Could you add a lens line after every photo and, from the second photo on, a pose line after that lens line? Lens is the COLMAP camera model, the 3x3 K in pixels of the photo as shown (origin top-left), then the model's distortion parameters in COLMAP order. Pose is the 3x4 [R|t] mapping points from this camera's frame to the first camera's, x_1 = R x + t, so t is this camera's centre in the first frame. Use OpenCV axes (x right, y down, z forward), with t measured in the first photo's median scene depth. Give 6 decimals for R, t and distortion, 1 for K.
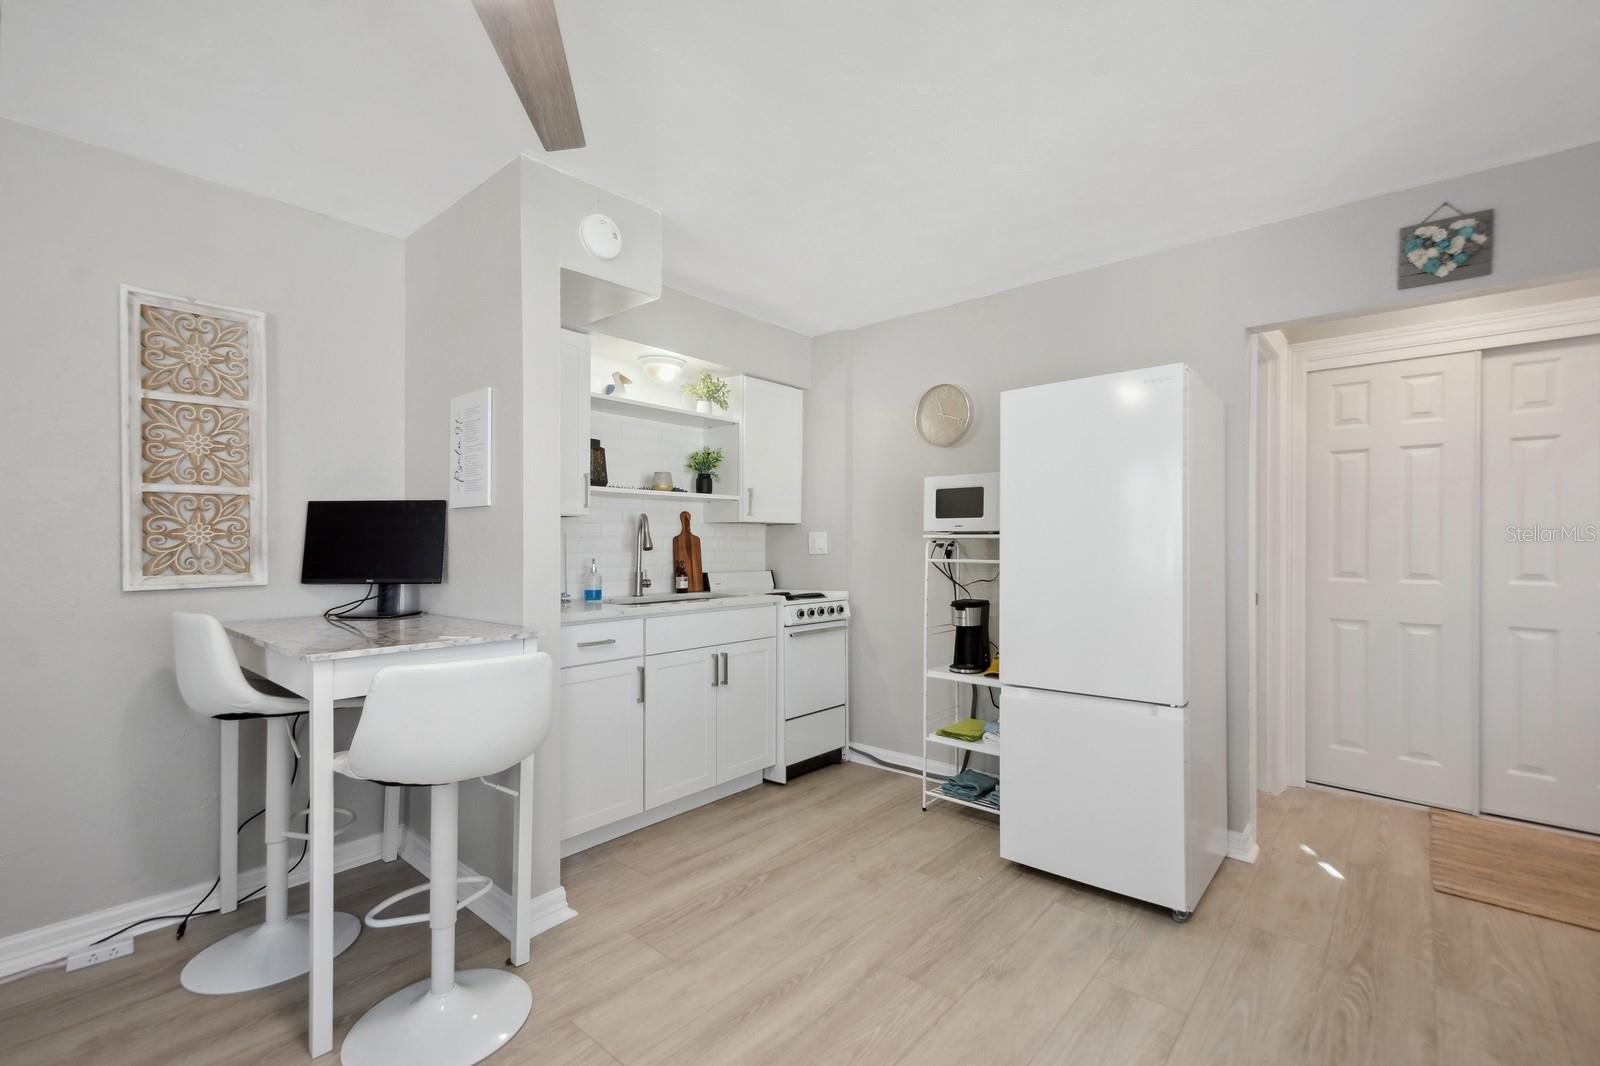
lens RADIAL K [[719.0, 0, 799.7], [0, 719.0, 537.9], [0, 0, 1]] dist [0.013465, -0.001194]
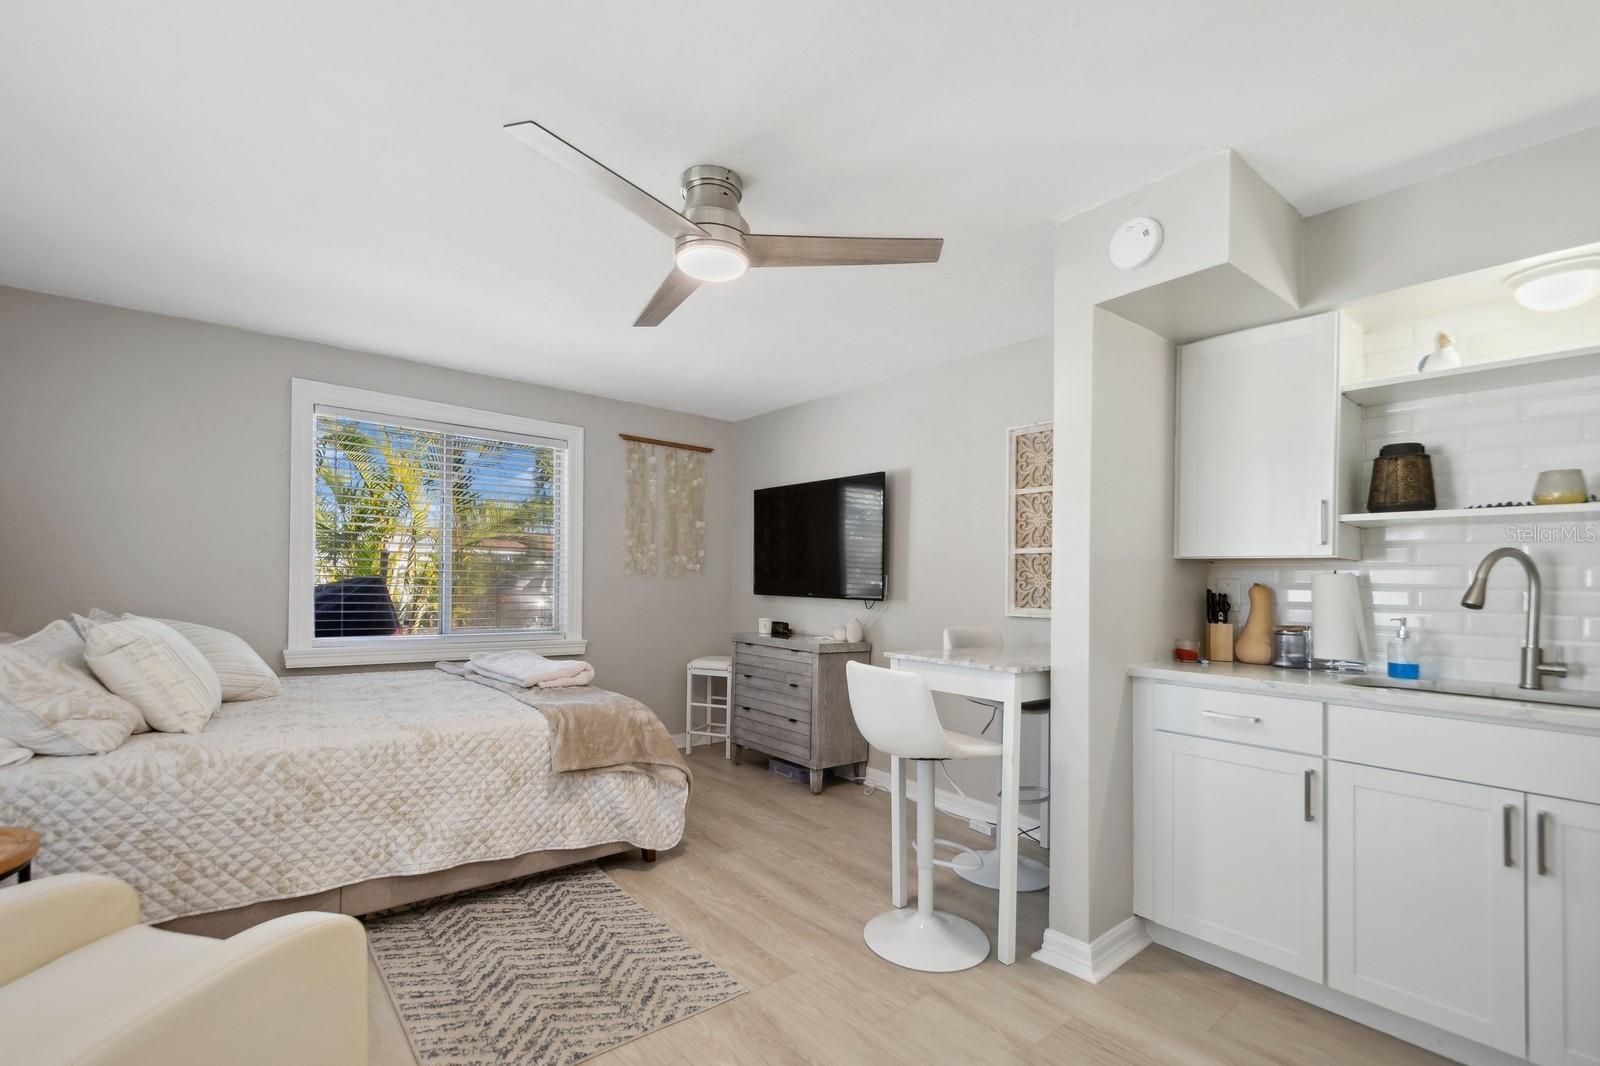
lens RADIAL K [[719.0, 0, 812.3], [0, 719.0, 580.3], [0, 0, 1]] dist [0.013465, -0.001194]
pose [[-0.163190, -0.005159, -0.986581, 0.612386], [-0.015289, 0.999879, -0.002699, 0.004418], [0.986476, 0.014643, -0.163249, 0.702288]]
